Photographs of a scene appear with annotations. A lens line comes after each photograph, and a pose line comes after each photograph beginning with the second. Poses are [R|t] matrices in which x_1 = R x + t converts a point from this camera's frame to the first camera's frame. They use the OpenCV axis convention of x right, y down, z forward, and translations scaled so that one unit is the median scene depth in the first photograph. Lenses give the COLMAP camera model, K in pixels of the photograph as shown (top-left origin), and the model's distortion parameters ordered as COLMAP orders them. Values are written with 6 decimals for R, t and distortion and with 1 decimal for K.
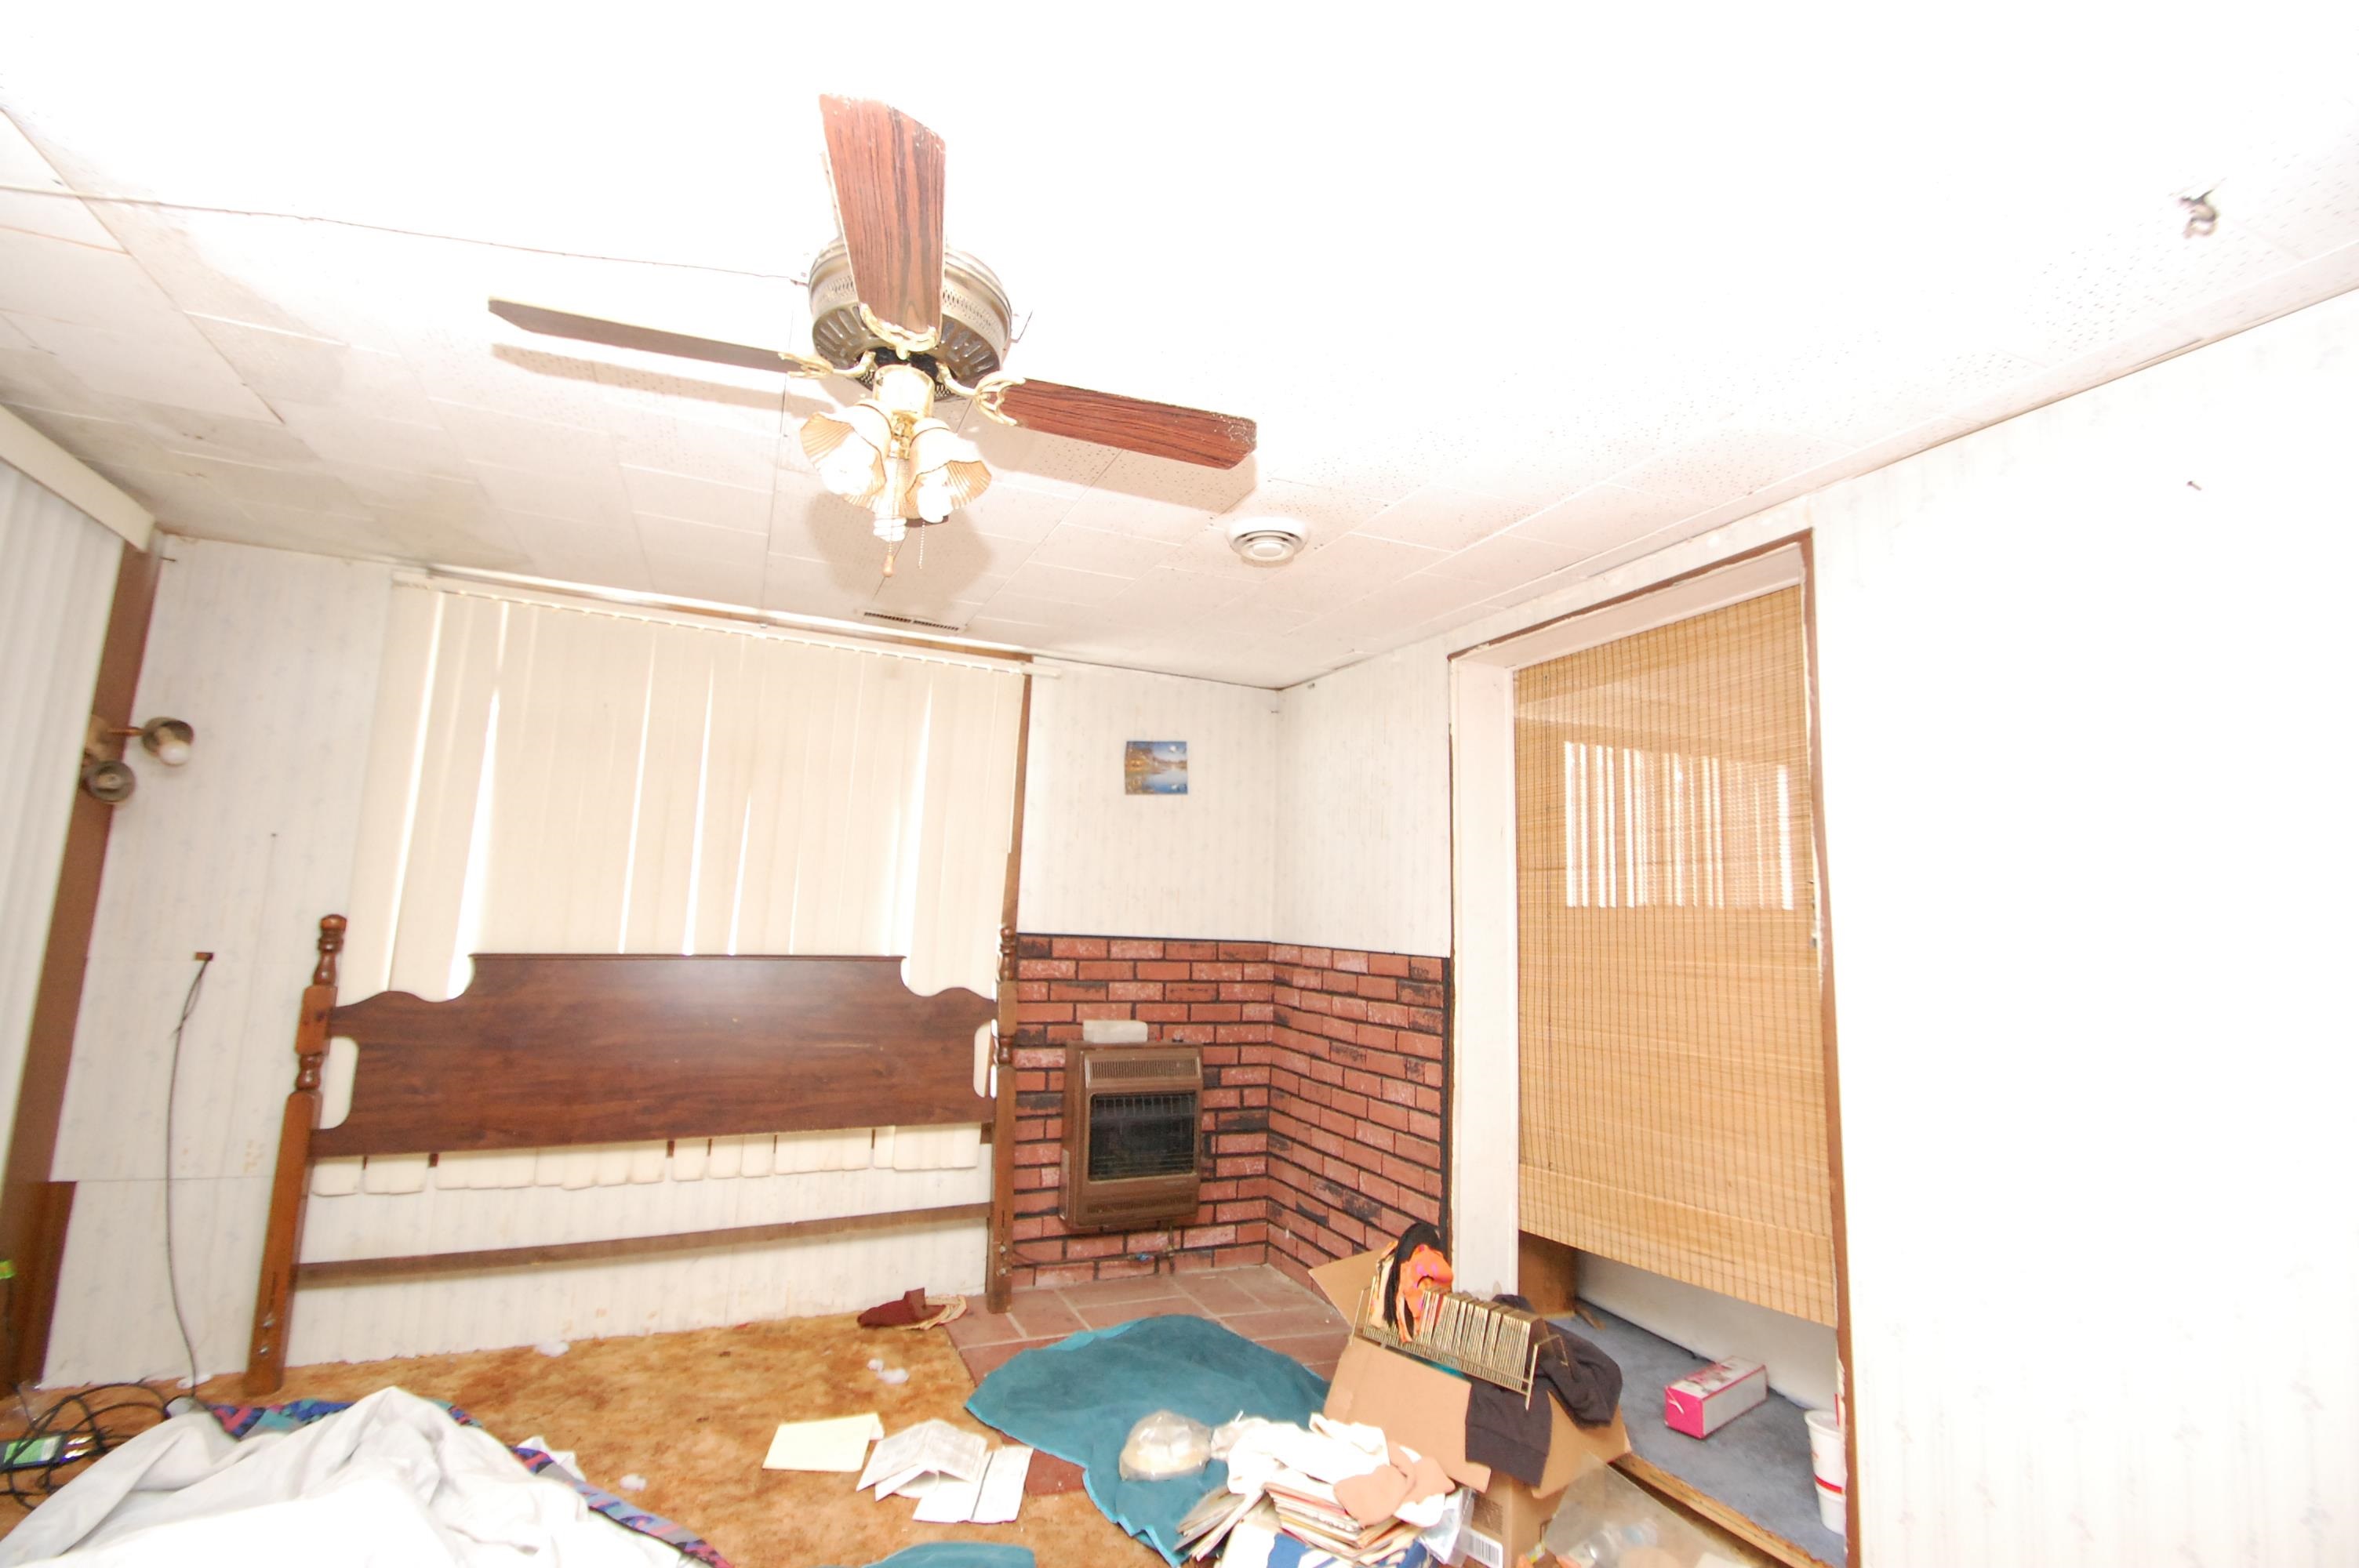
lens RADIAL K [[1028.0, 0, 1179.5], [0, 1028.0, 784.0], [0, 0, 1]] dist [-0.000499, -0.006233]
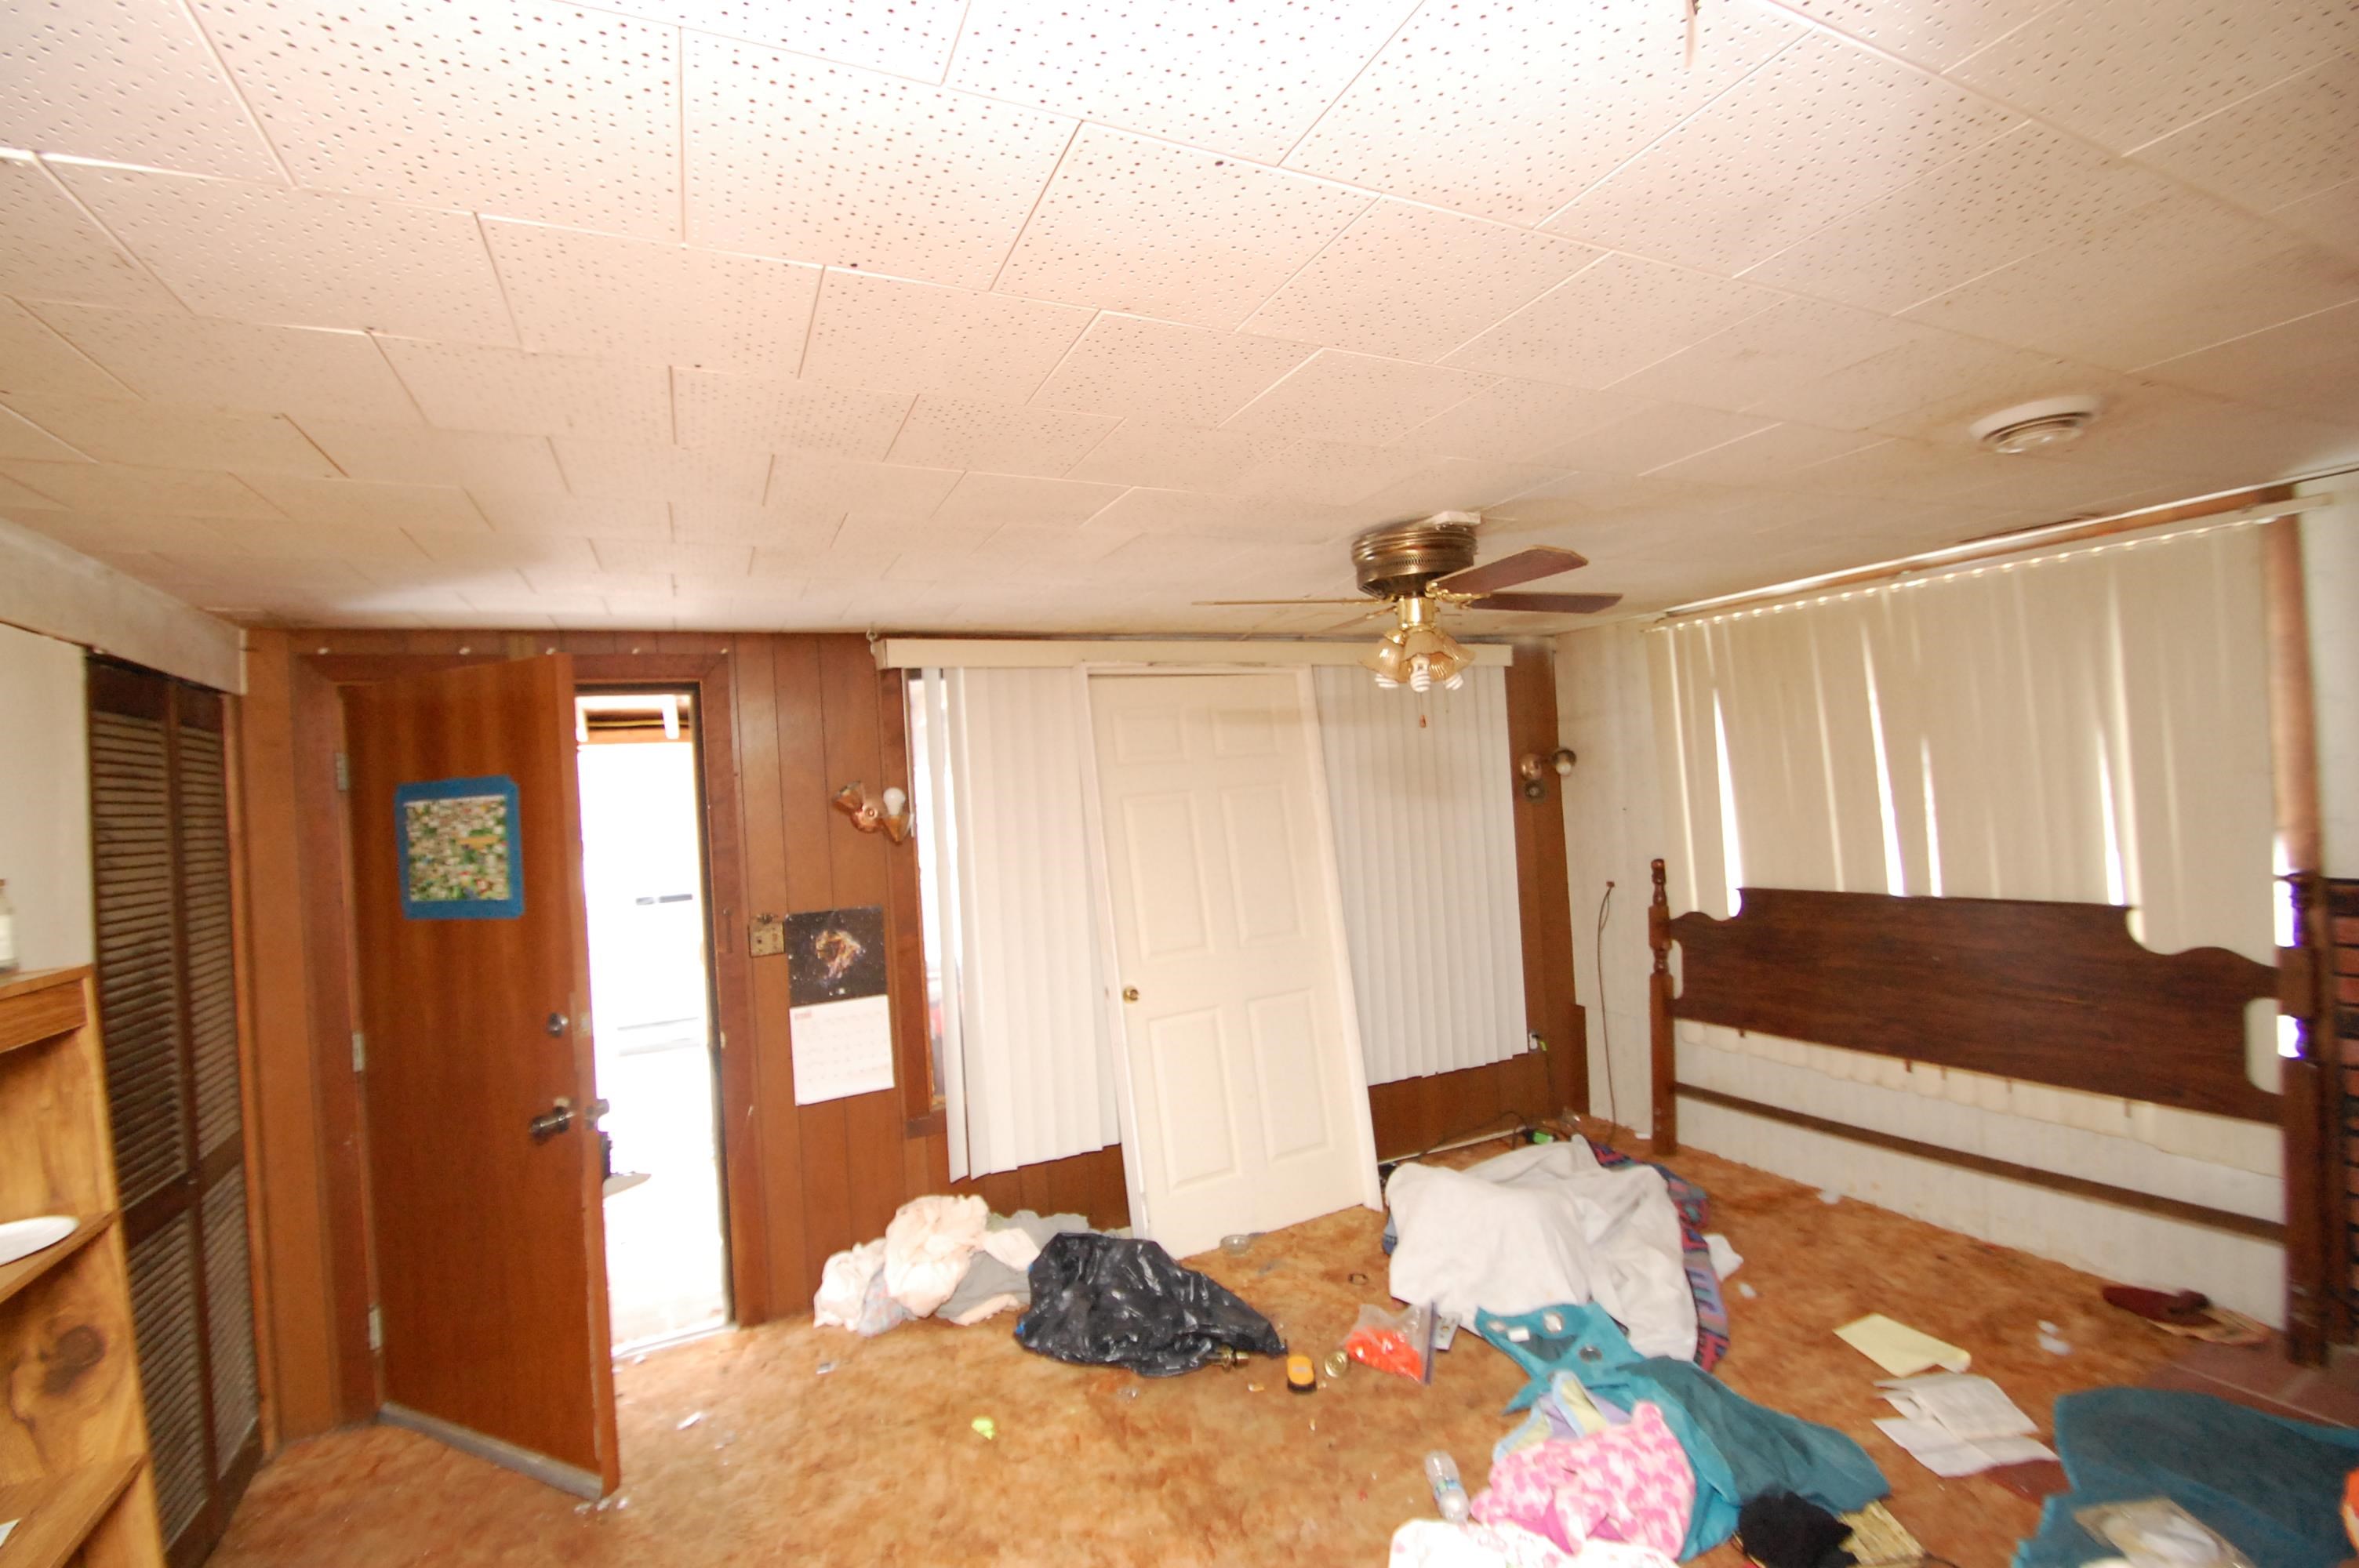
lens RADIAL K [[1028.0, 0, 1179.5], [0, 1028.0, 784.0], [0, 0, 1]] dist [-0.000499, -0.006233]
pose [[0.058162, -0.044502, -0.997315, 0.642185], [0.195508, 0.980169, -0.032336, -0.069272], [0.978976, -0.193102, 0.065709, 0.229110]]
